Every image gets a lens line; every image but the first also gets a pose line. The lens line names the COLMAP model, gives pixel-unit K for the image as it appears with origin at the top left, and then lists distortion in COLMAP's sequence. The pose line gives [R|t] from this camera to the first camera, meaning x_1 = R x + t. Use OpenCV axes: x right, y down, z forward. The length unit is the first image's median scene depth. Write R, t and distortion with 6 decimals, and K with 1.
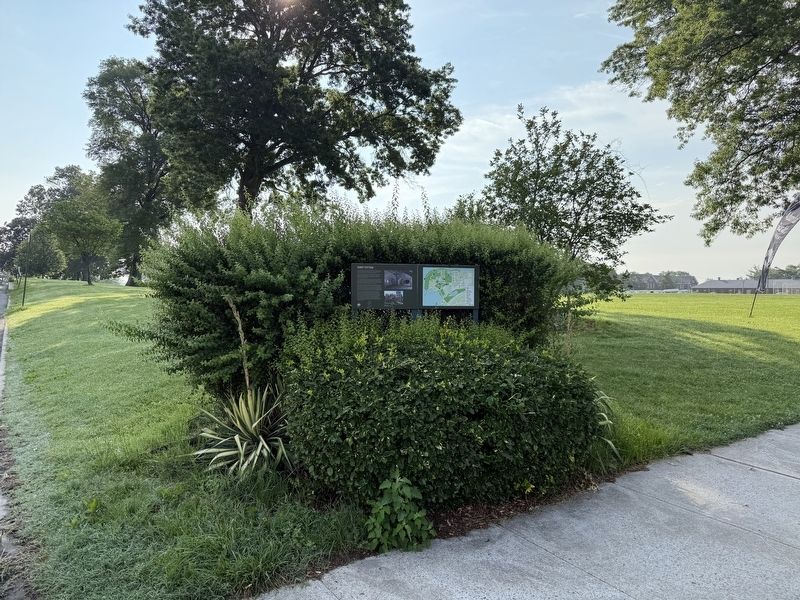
lens RADIAL K [[561.4, 0, 398.4], [0, 561.4, 300.0], [0, 0, 1]] dist [0.005023, 0.001321]
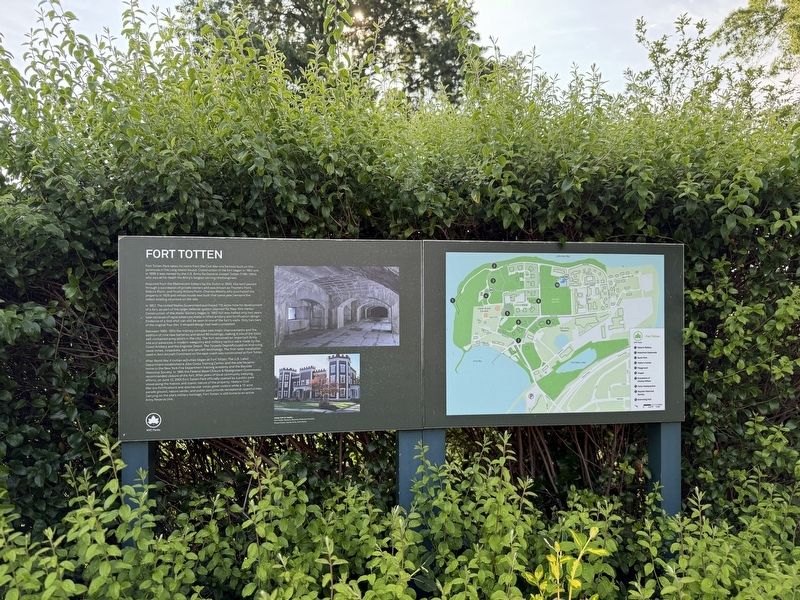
lens RADIAL K [[561.4, 0, 403.7], [0, 561.4, 298.2], [0, 0, 1]] dist [0.005023, 0.001321]
pose [[0.992864, -0.013381, -0.118501, 0.052639], [0.008349, 0.999046, -0.042860, -0.028039], [0.118962, 0.041565, 0.992028, 0.746625]]
